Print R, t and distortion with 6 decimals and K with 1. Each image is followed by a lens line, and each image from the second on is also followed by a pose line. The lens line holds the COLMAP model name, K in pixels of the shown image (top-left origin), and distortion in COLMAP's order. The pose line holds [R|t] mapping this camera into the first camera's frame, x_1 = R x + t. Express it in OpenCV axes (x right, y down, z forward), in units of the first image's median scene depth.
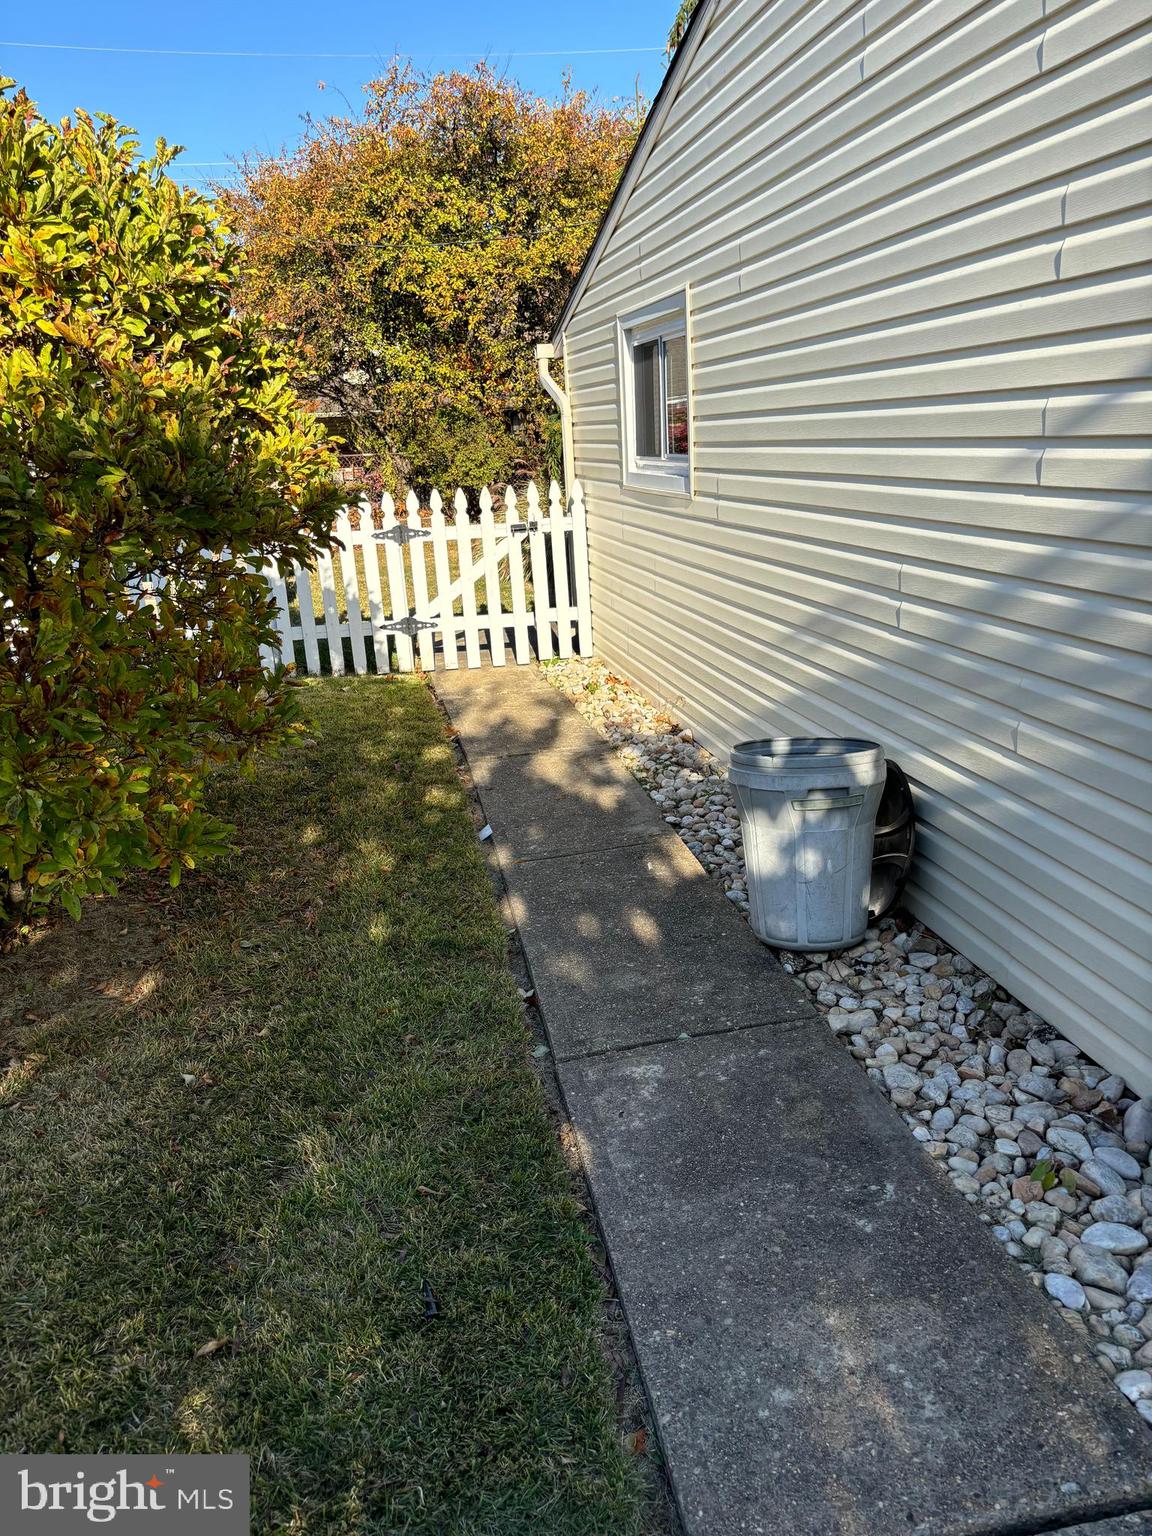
lens RADIAL K [[1166.3, 0, 576.0], [0, 1166.3, 768.0], [0, 0, 1]] dist [0.036230, -0.113189]
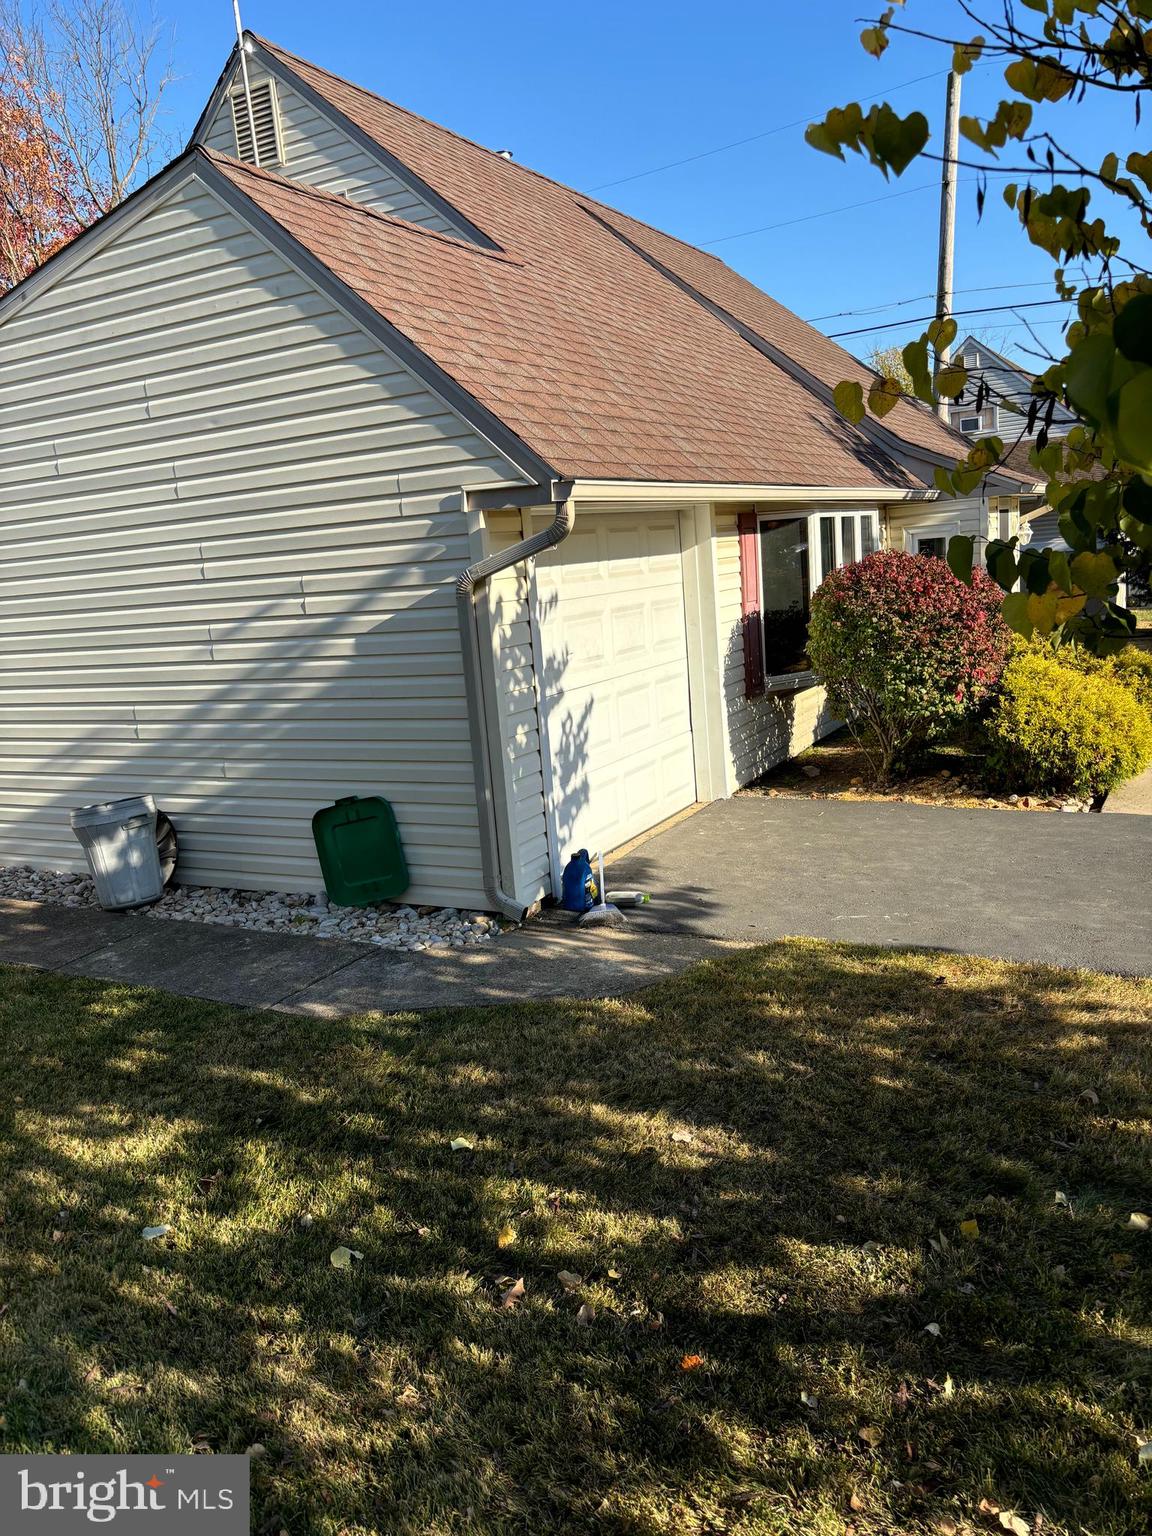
lens RADIAL K [[1166.3, 0, 576.0], [0, 1166.3, 768.0], [0, 0, 1]] dist [0.036230, -0.113189]
pose [[0.651046, -0.142277, 0.745584, -0.803690], [0.256092, 0.965853, -0.039310, 0.216489], [-0.714532, 0.216530, 0.665251, -0.912625]]
